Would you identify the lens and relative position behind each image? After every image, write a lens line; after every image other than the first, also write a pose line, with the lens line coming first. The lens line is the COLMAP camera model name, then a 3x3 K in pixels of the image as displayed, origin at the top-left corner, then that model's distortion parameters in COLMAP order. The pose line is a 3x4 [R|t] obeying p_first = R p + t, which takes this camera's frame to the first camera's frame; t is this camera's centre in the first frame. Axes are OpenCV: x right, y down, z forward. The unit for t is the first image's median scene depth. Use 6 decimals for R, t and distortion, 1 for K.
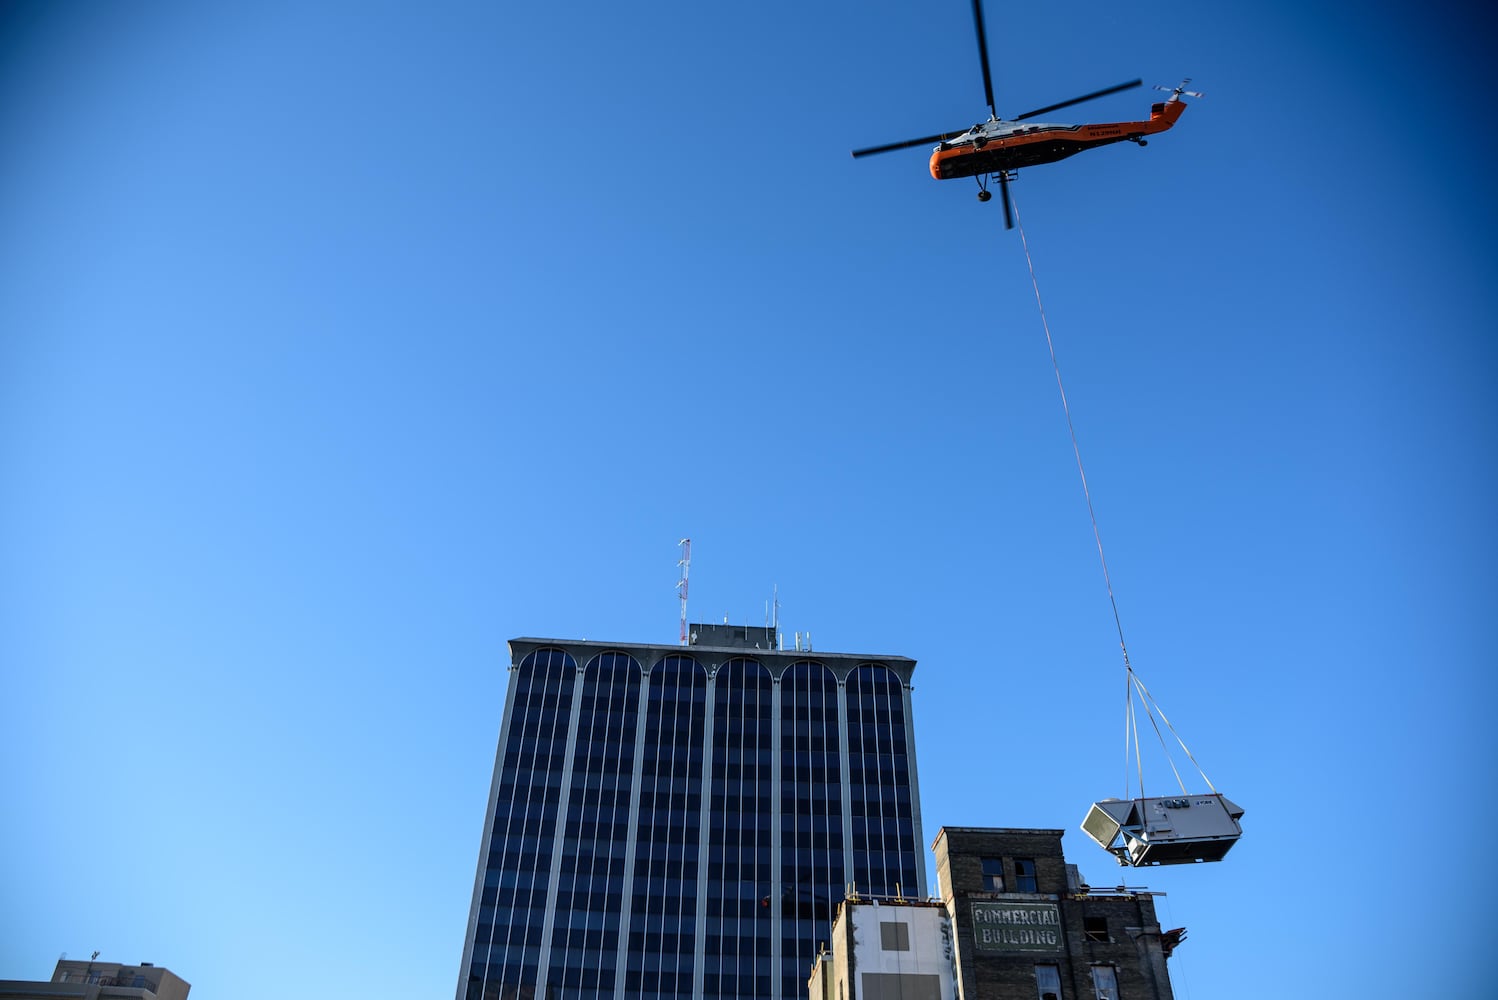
lens RADIAL K [[1011.0, 0, 723.4], [0, 1011.0, 503.2], [0, 0, 1]] dist [-0.116988, 0.068714]
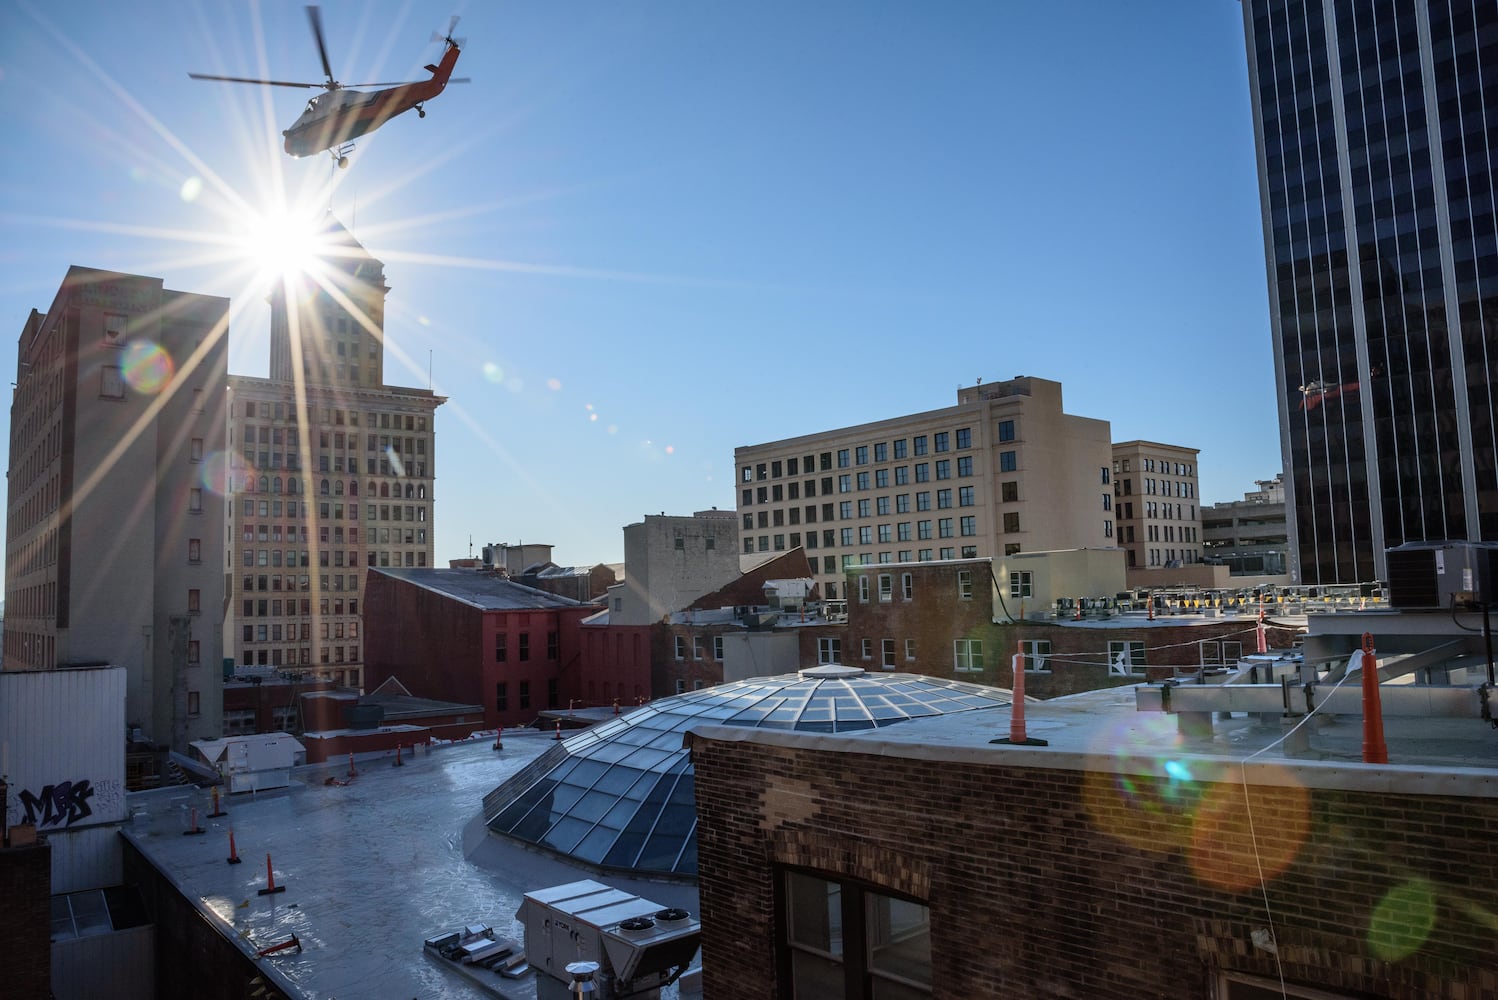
lens RADIAL K [[1009.8, 0, 732.5], [0, 1009.8, 522.2], [0, 0, 1]] dist [-0.143038, 0.073829]
pose [[0.609894, -0.101109, -0.786006, 0.148779], [0.537087, 0.782041, 0.316149, 0.023647], [0.582724, -0.614971, 0.531266, 0.000283]]
